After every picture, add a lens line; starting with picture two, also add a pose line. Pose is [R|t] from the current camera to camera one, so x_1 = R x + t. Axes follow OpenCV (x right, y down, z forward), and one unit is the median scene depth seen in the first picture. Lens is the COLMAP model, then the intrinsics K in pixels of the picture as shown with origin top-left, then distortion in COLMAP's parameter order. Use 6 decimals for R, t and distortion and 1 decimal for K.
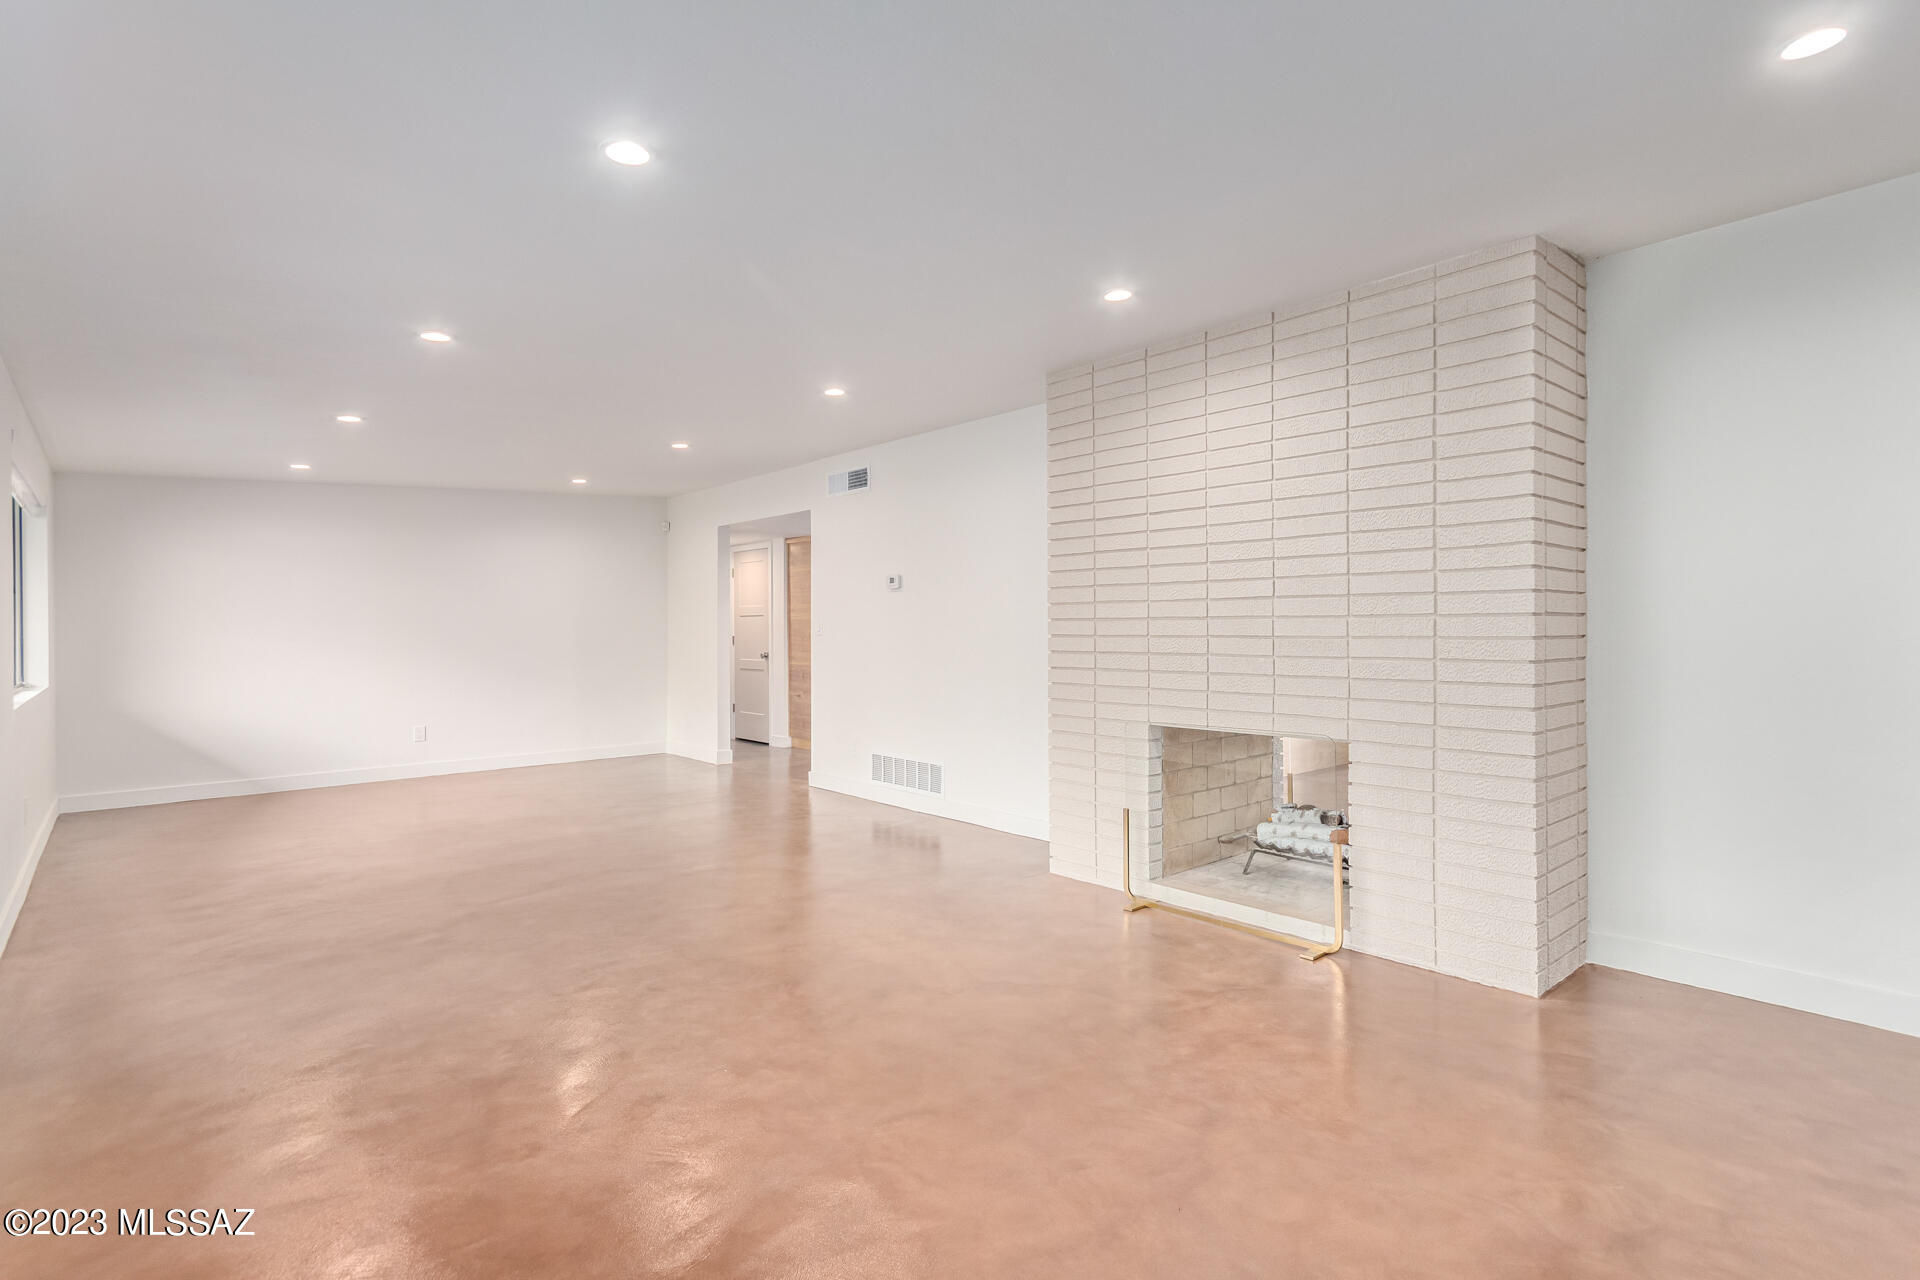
lens RADIAL K [[912.3, 0, 960.4], [0, 912.3, 626.9], [0, 0, 1]] dist [0.003048, 0.000256]
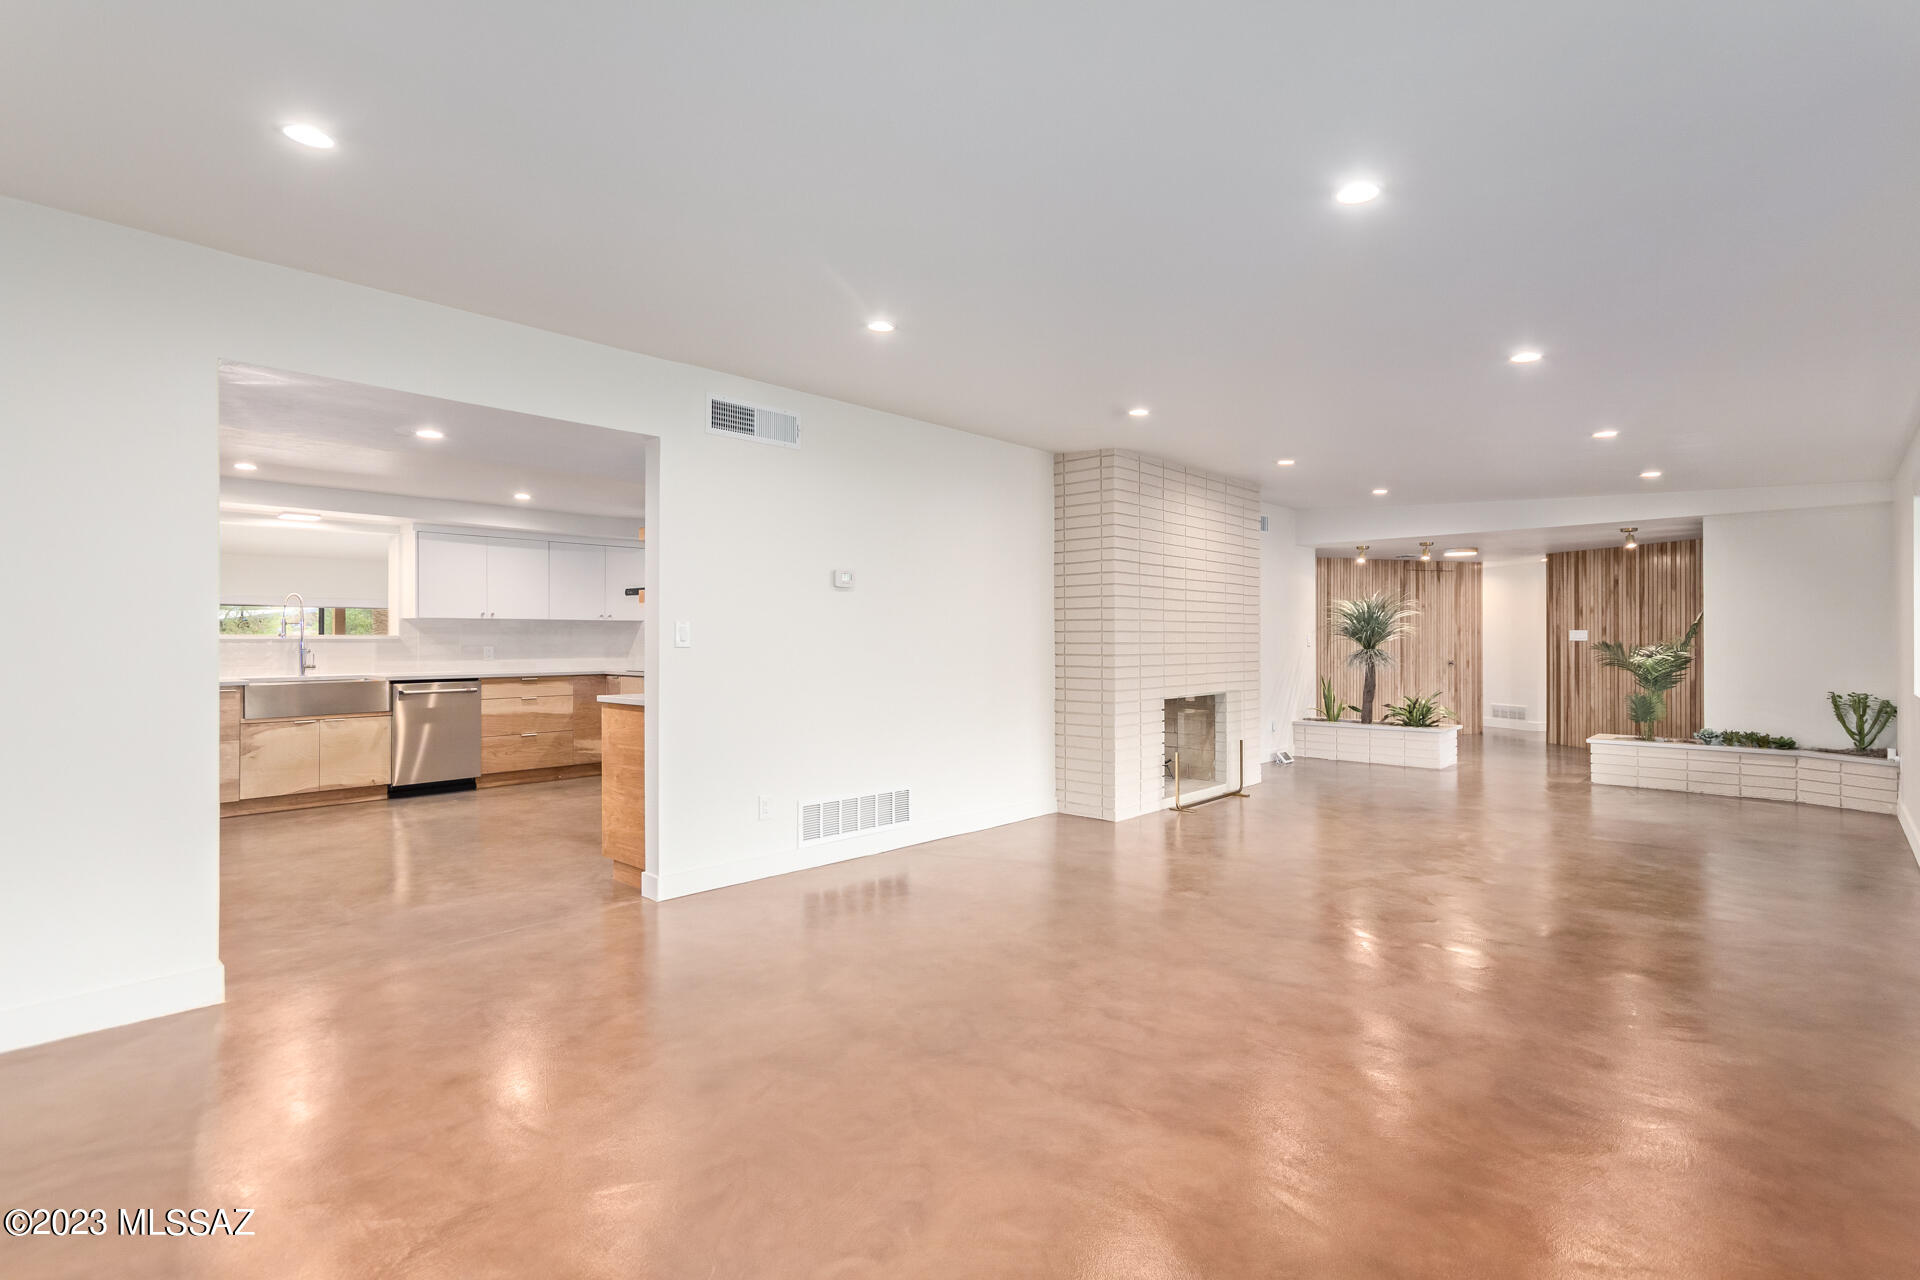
lens RADIAL K [[891.3, 0, 964.6], [0, 891.3, 636.4], [0, 0, 1]] dist [0.008650, 0.000597]
pose [[-0.073013, 0.010242, 0.997278, -1.320538], [0.001039, 0.999948, -0.010193, 0.013764], [-0.997330, 0.000292, -0.073020, 1.468093]]
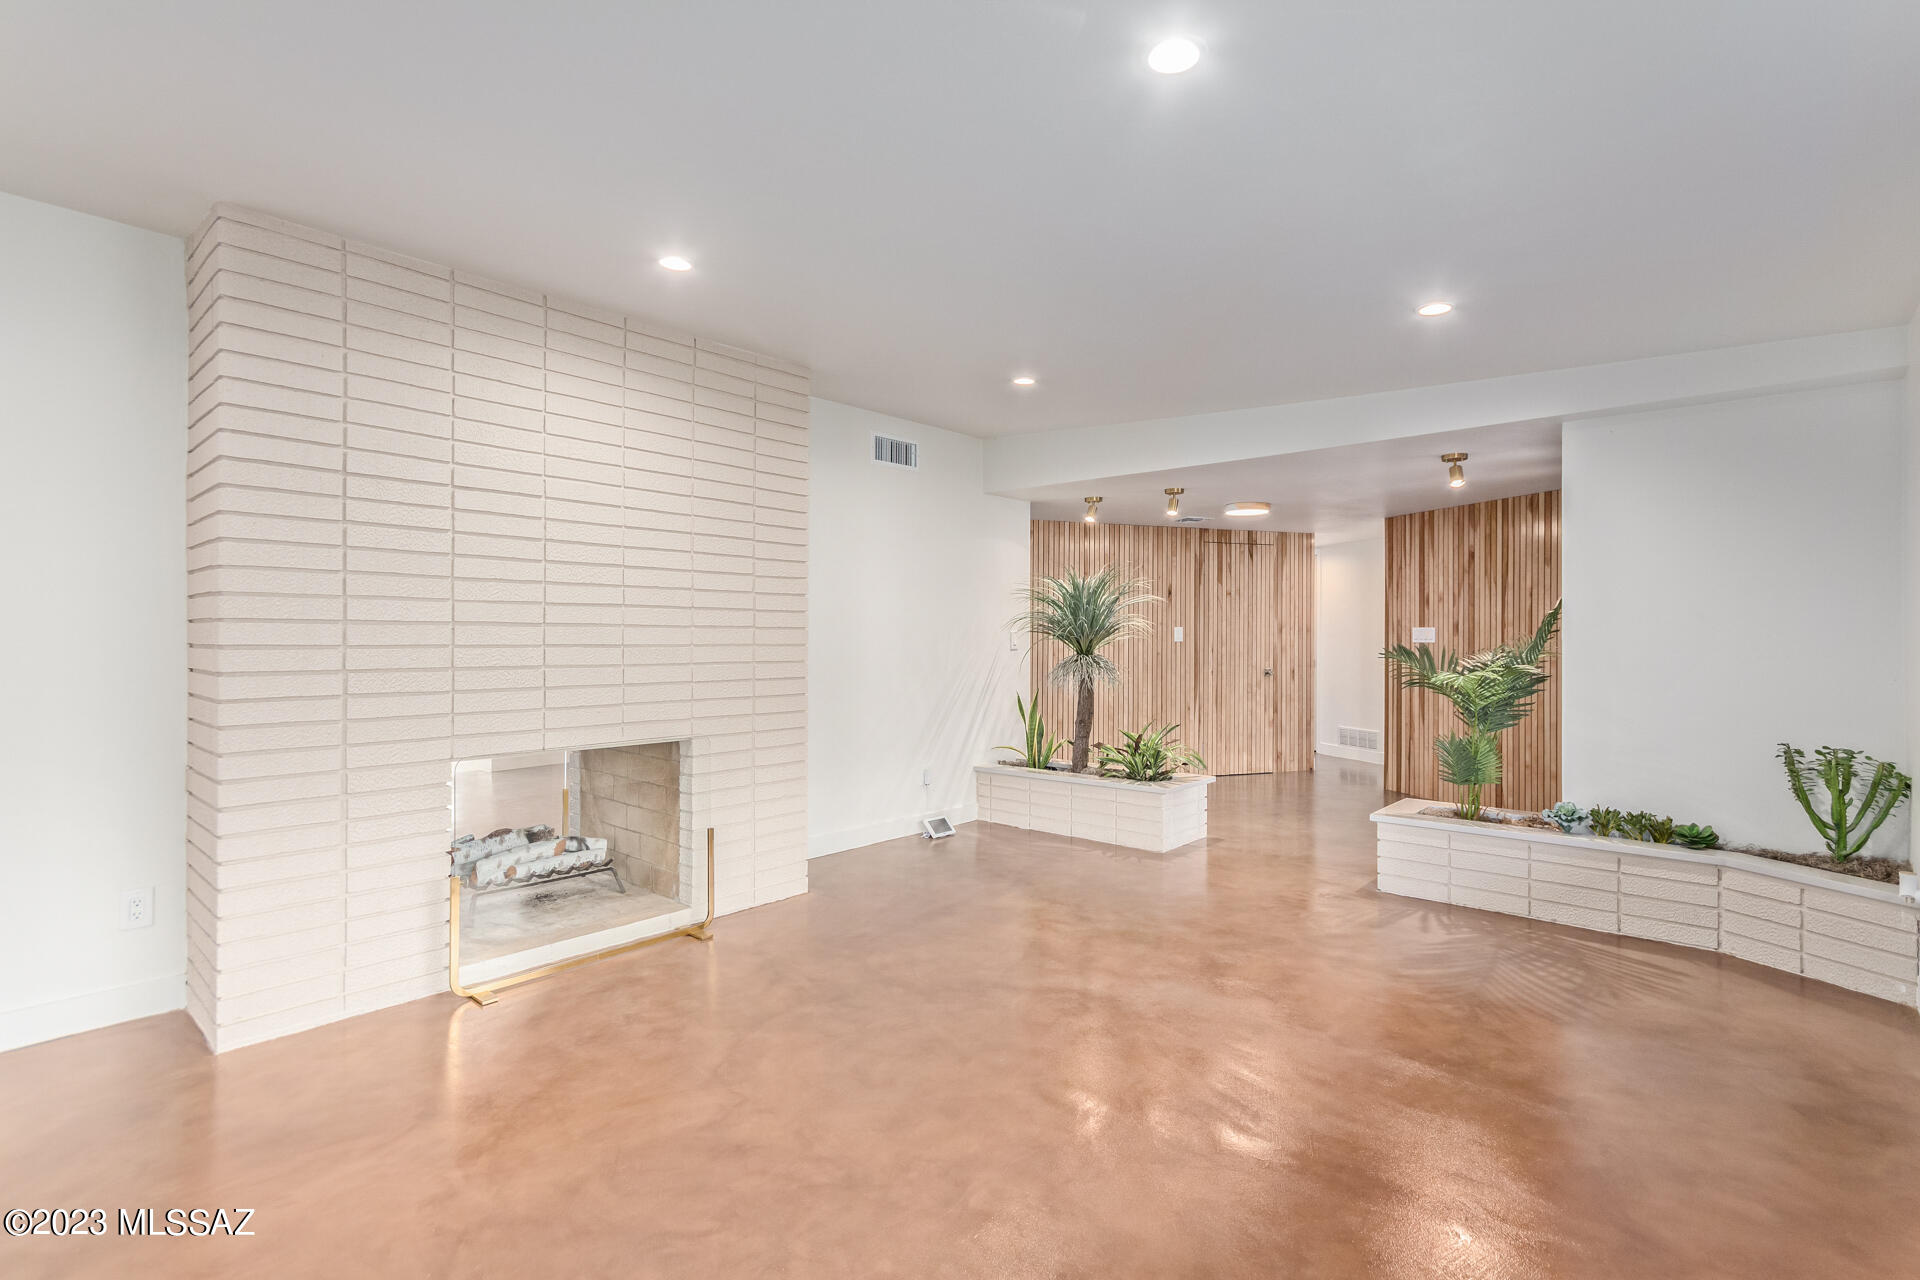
lens RADIAL K [[891.3, 0, 964.6], [0, 891.3, 636.4], [0, 0, 1]] dist [0.008650, 0.000597]
pose [[-0.103879, 0.008809, 0.994551, -0.587083], [-0.002333, 0.999956, -0.009101, 0.007884], [-0.994587, -0.003265, -0.103854, 0.655534]]
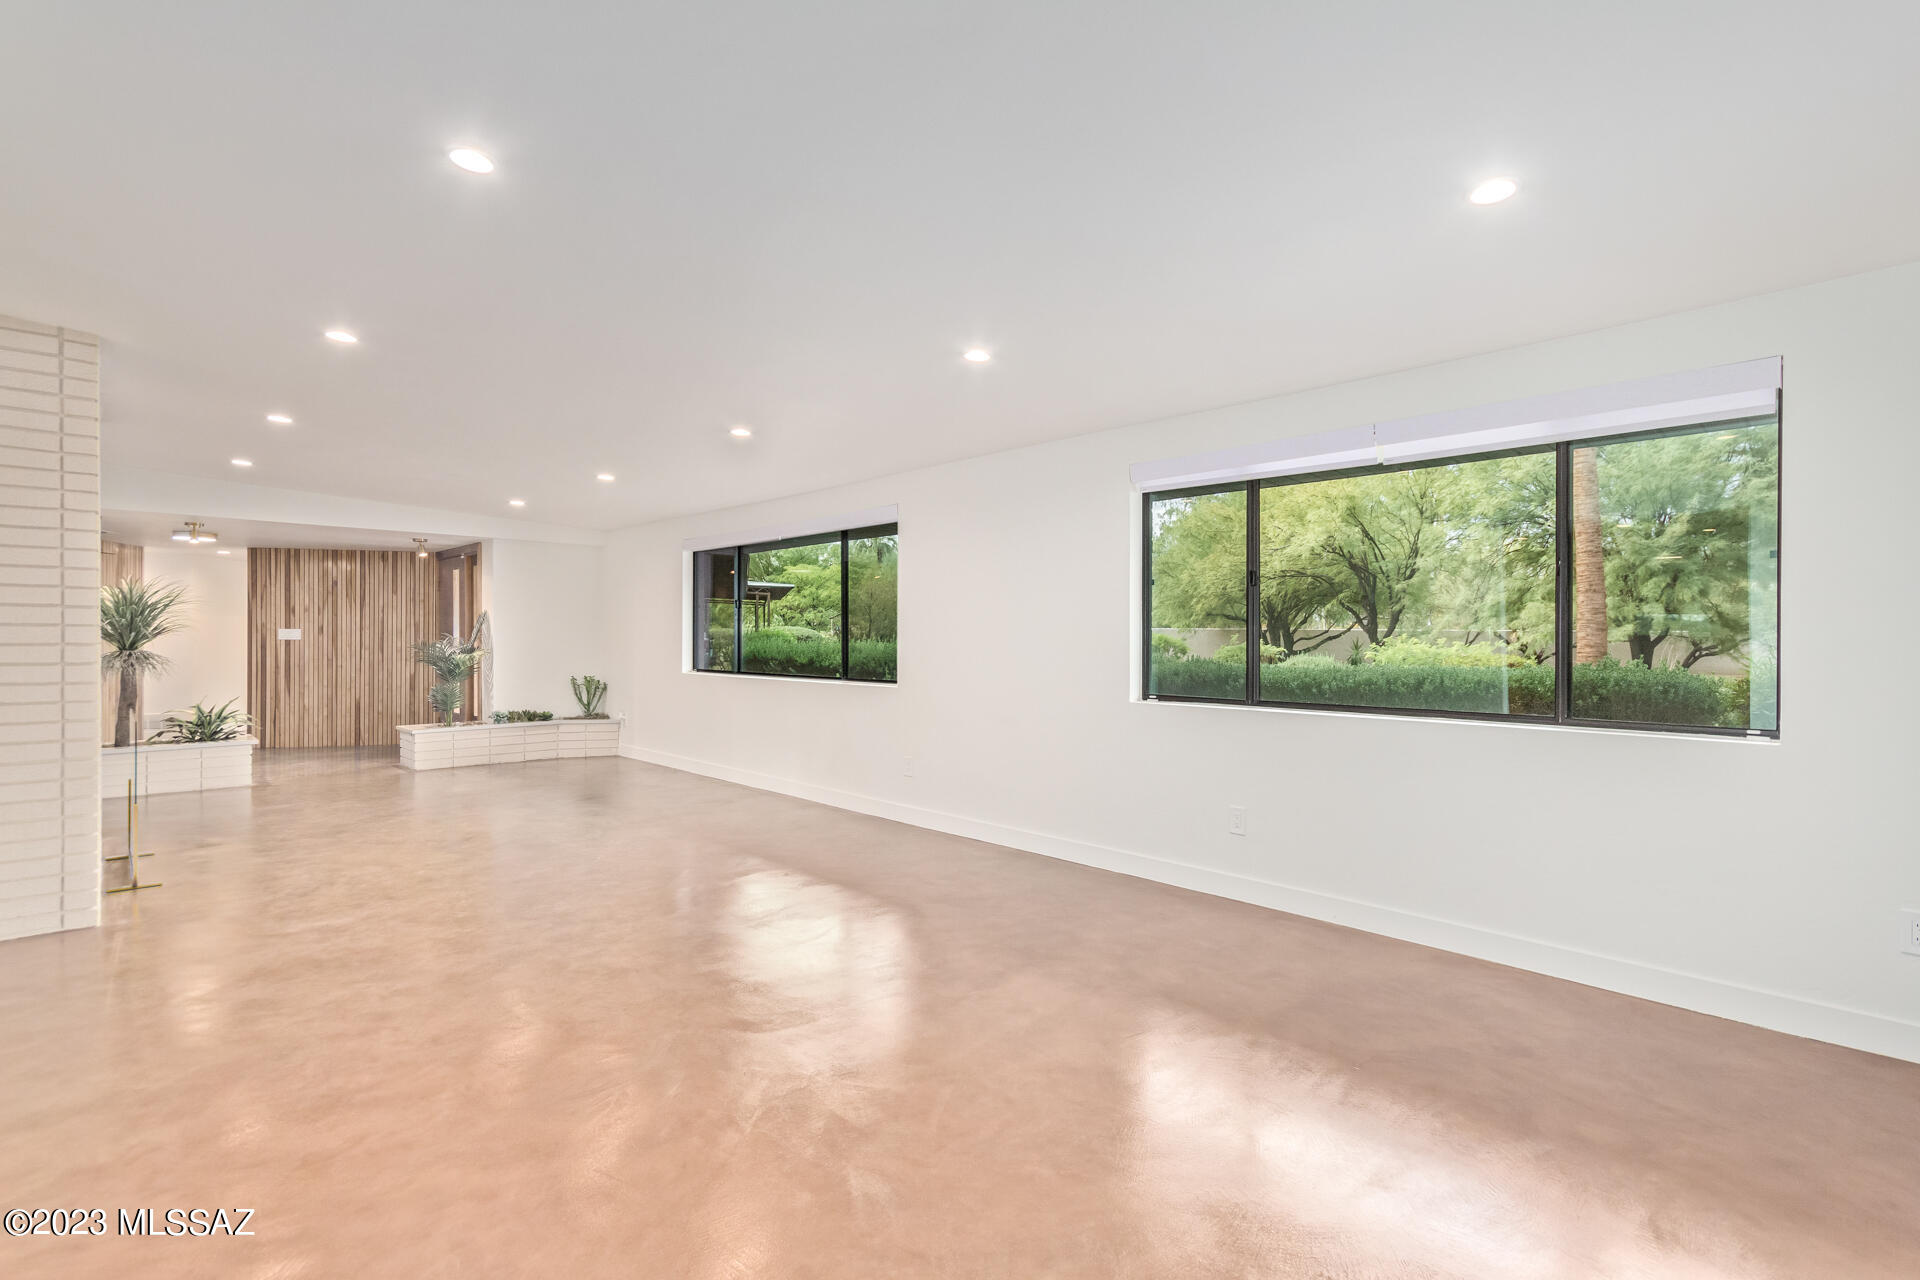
lens RADIAL K [[891.3, 0, 964.6], [0, 891.3, 636.4], [0, 0, 1]] dist [0.008650, 0.000597]
pose [[-0.999227, 0.004196, -0.039081, -0.732602], [0.004296, 0.999988, -0.002469, 0.007660], [0.039070, -0.002635, -0.999233, 2.089129]]
